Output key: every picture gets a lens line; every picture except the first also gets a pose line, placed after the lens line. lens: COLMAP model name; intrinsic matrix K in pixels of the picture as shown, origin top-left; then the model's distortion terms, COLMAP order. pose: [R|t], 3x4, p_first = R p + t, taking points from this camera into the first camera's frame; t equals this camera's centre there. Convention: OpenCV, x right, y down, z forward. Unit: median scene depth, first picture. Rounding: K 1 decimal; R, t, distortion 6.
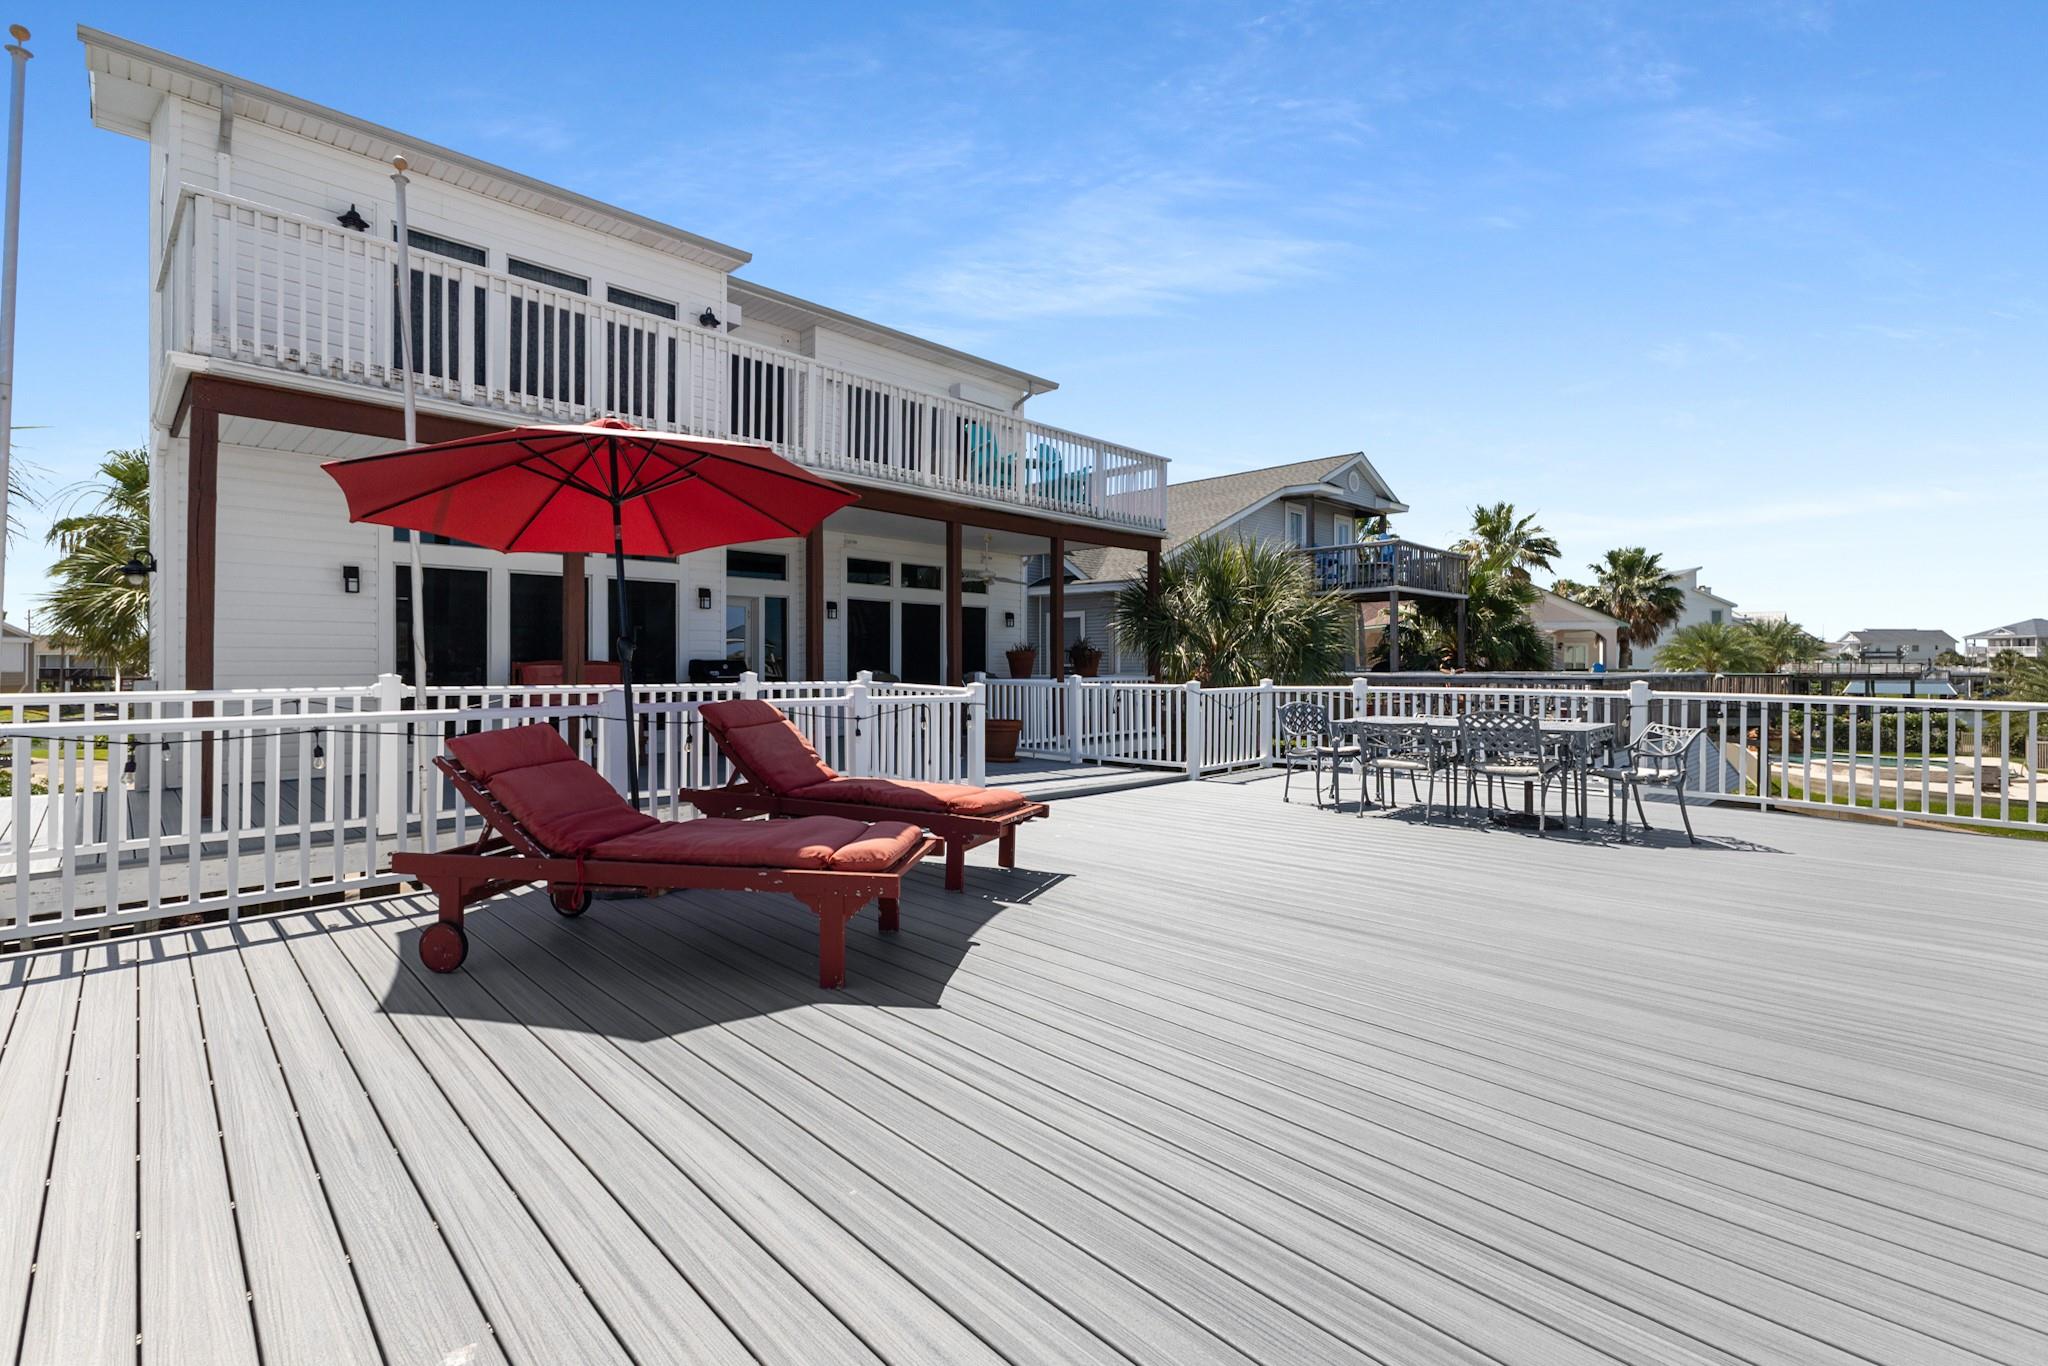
lens RADIAL K [[901.4, 0, 1037.9], [0, 901.4, 666.5], [0, 0, 1]] dist [0.002986, 0.000117]
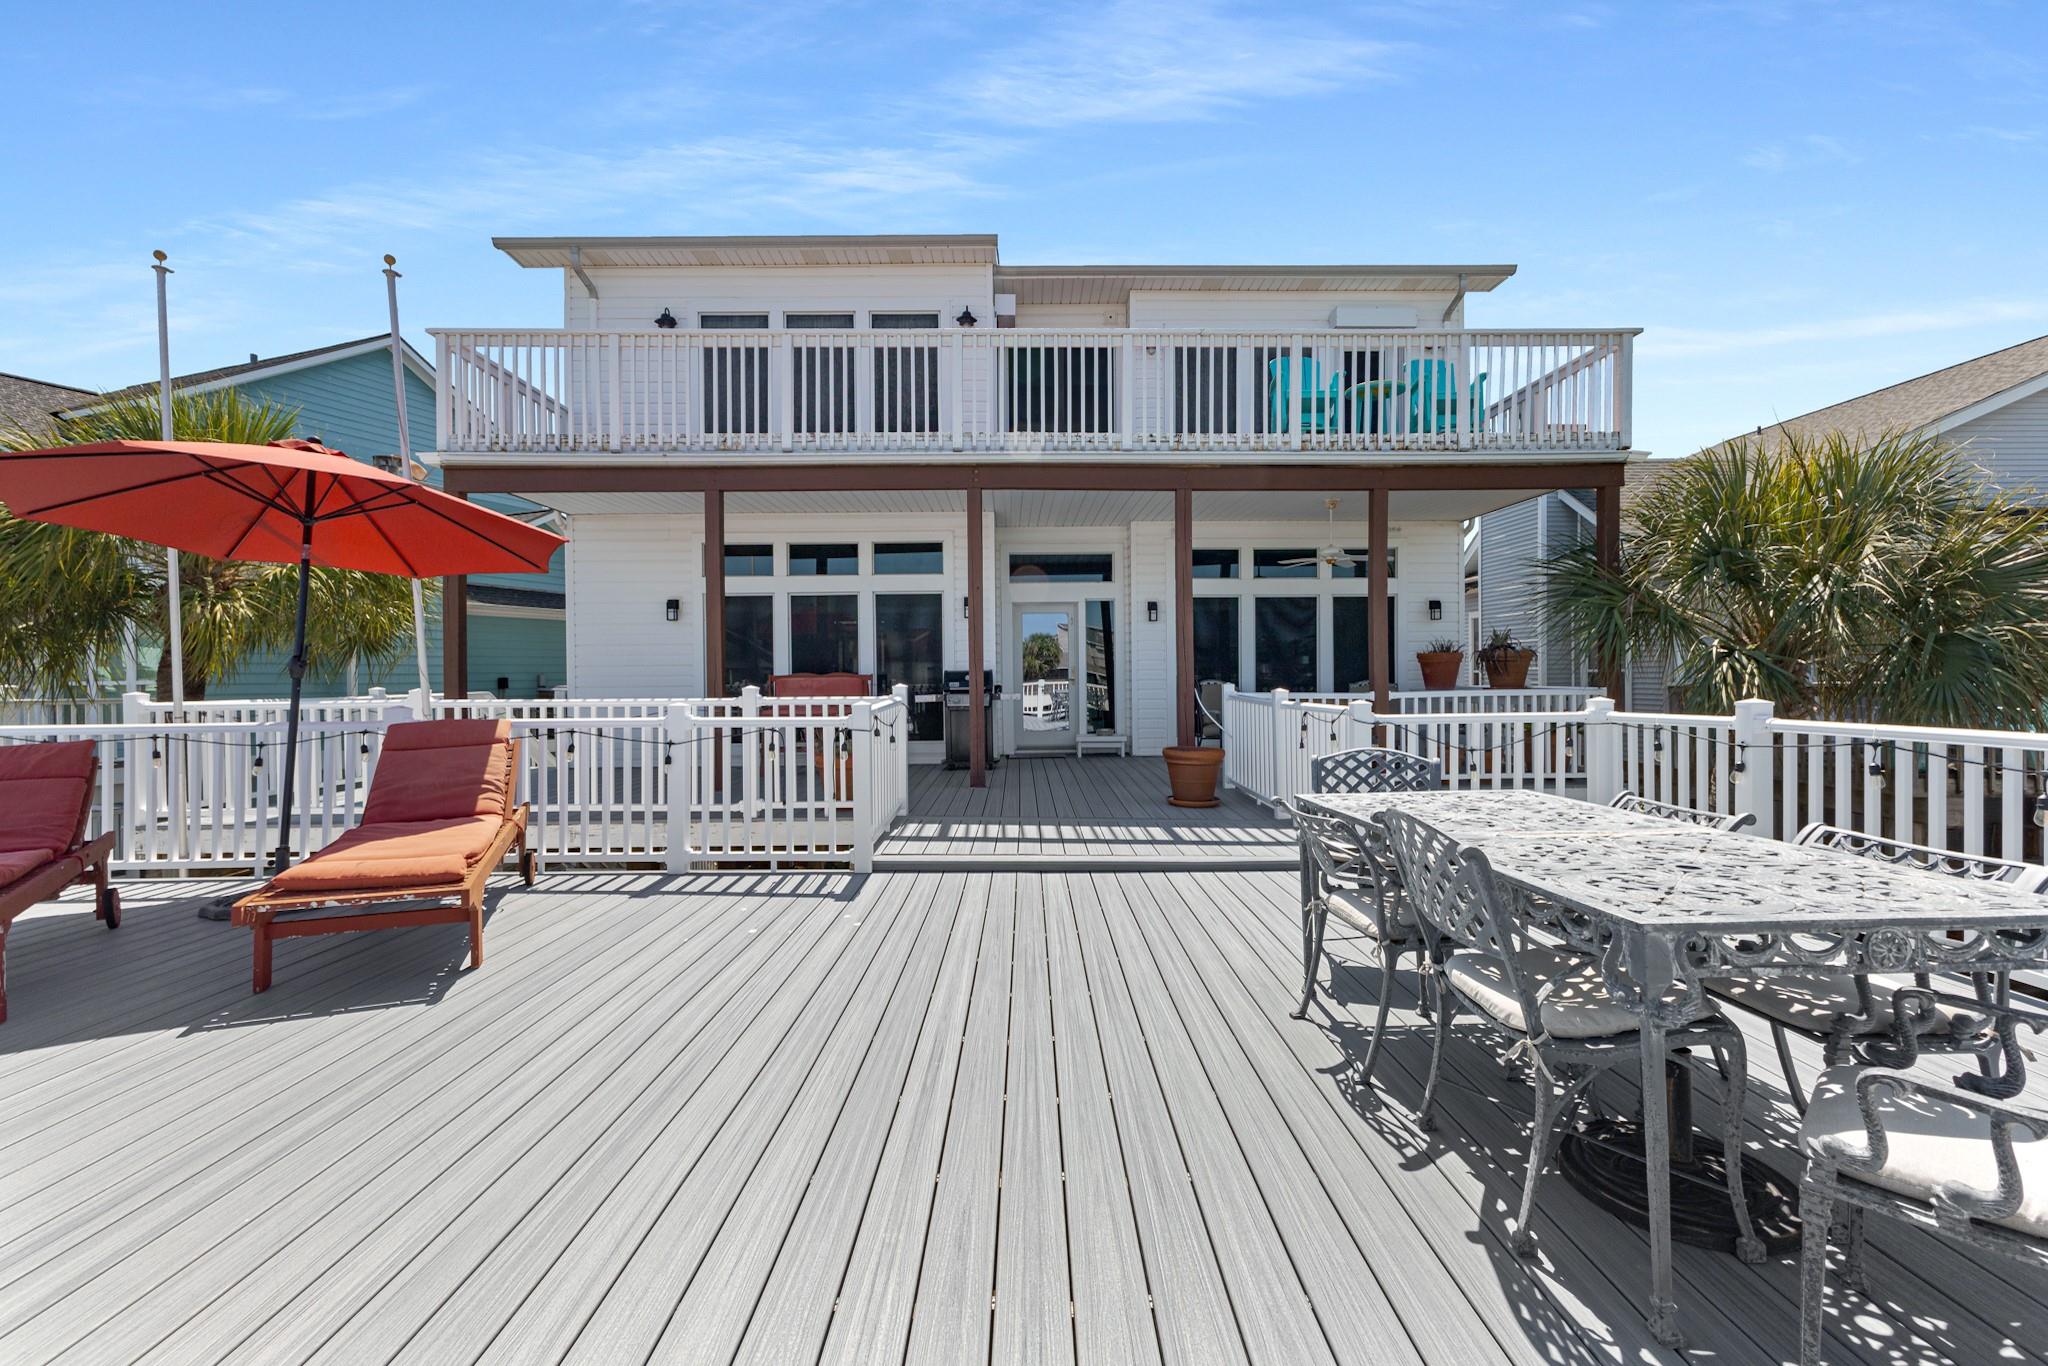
lens RADIAL K [[901.4, 0, 1037.9], [0, 901.4, 666.5], [0, 0, 1]] dist [0.002986, 0.000117]
pose [[0.710436, -0.013326, -0.703636, 0.369052], [0.007208, 0.999906, -0.011659, -0.000457], [0.703725, 0.003211, 0.710465, 0.376718]]
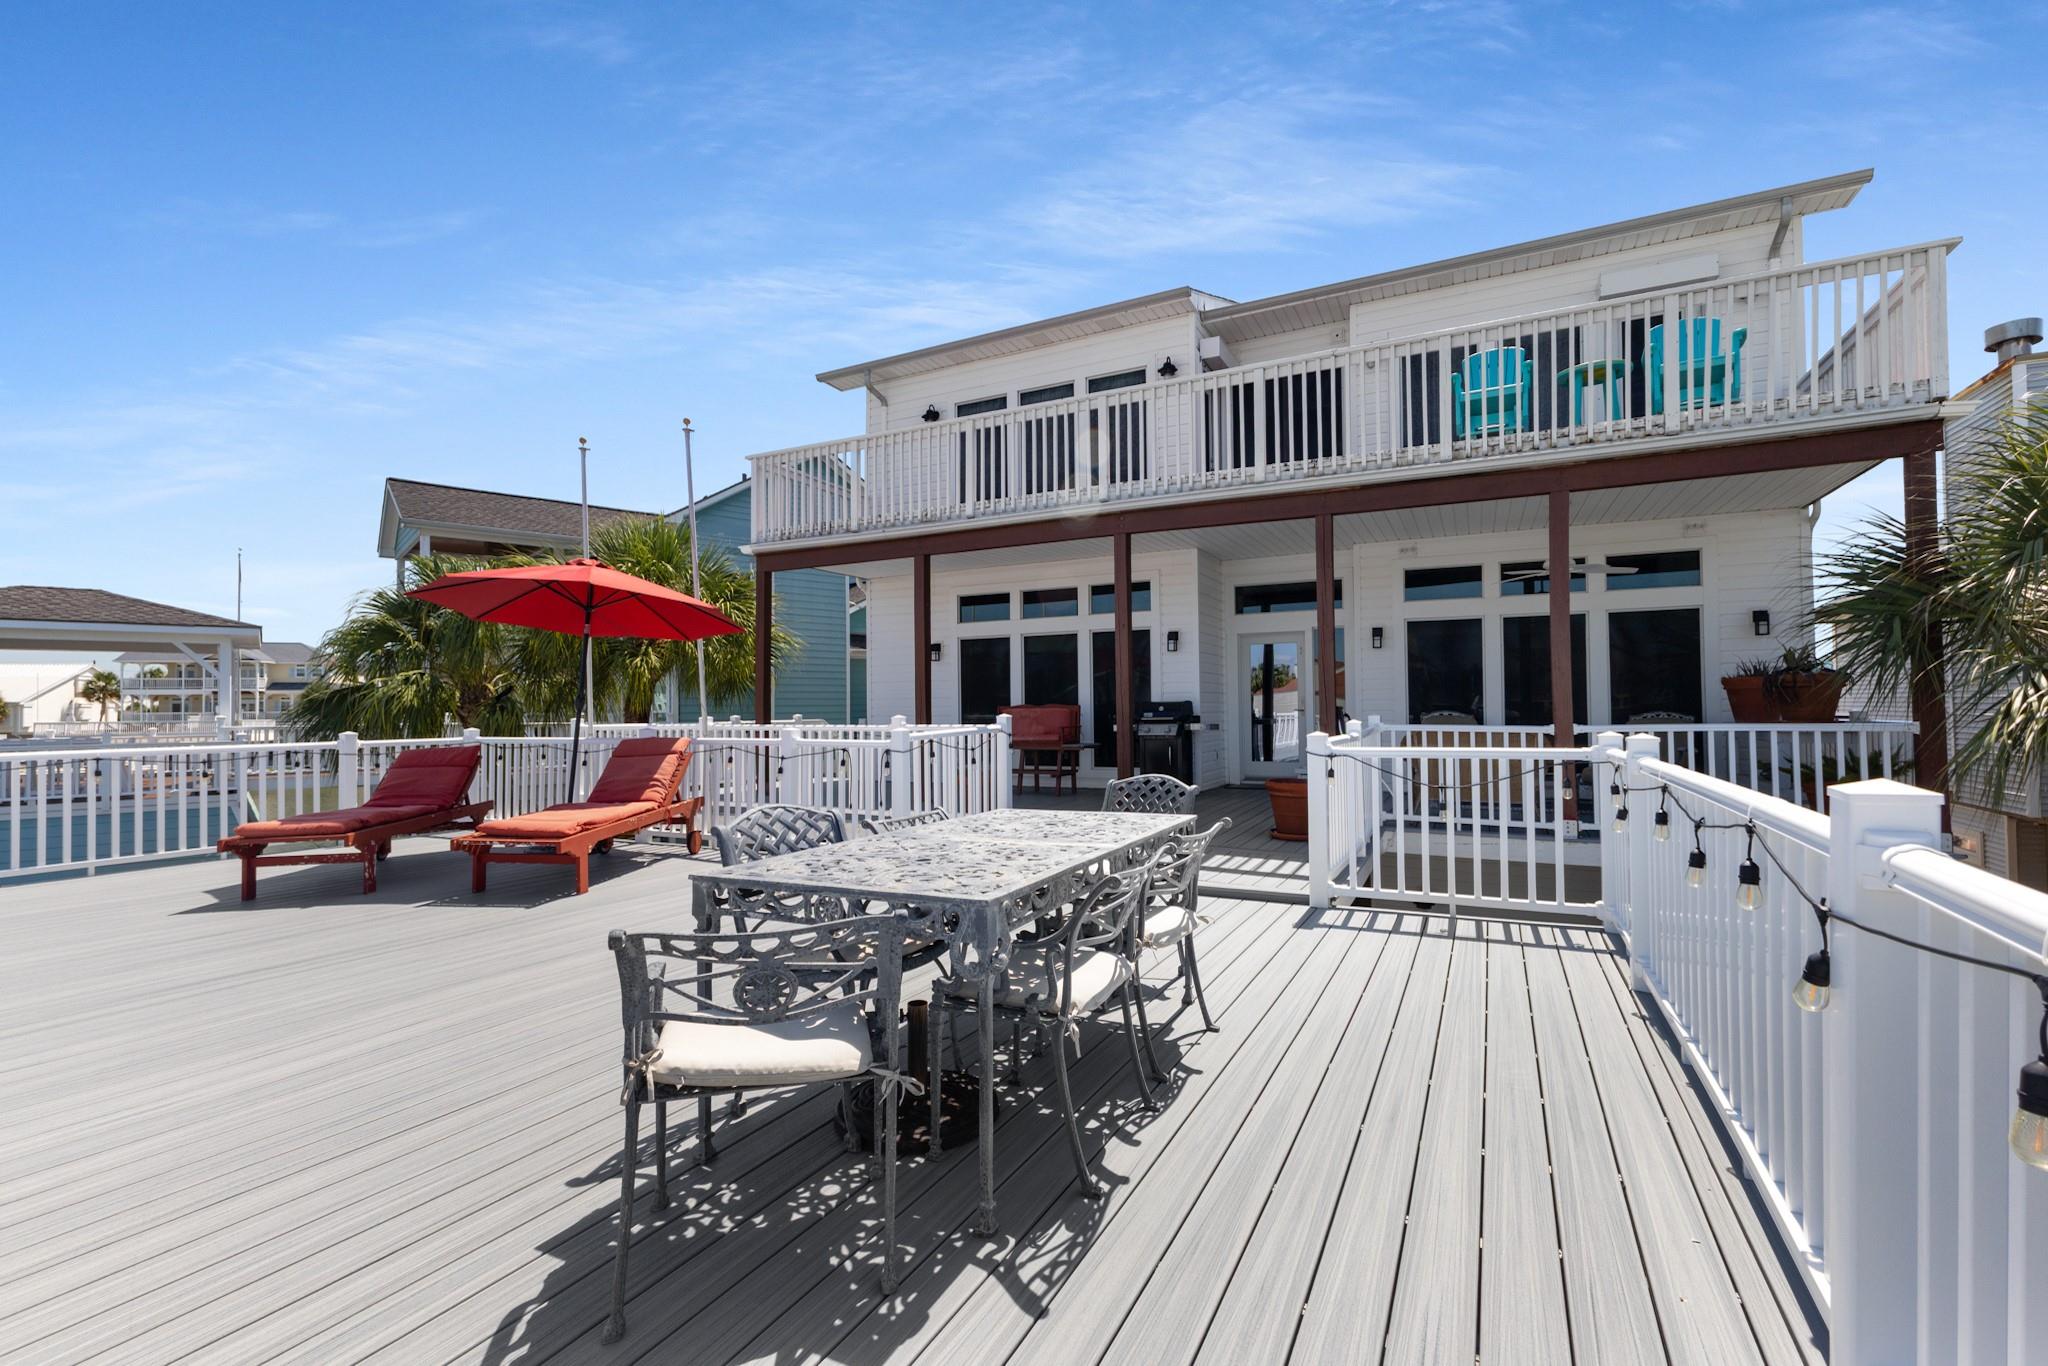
lens RADIAL K [[891.7, 0, 1024.0], [0, 891.7, 683.0], [0, 0, 1]] dist [0.000216, 0.000026]
pose [[0.295190, -0.030652, -0.954947, 0.551688], [0.007962, 0.999529, -0.029622, 0.000160], [0.955405, 0.001141, 0.295295, 0.555452]]
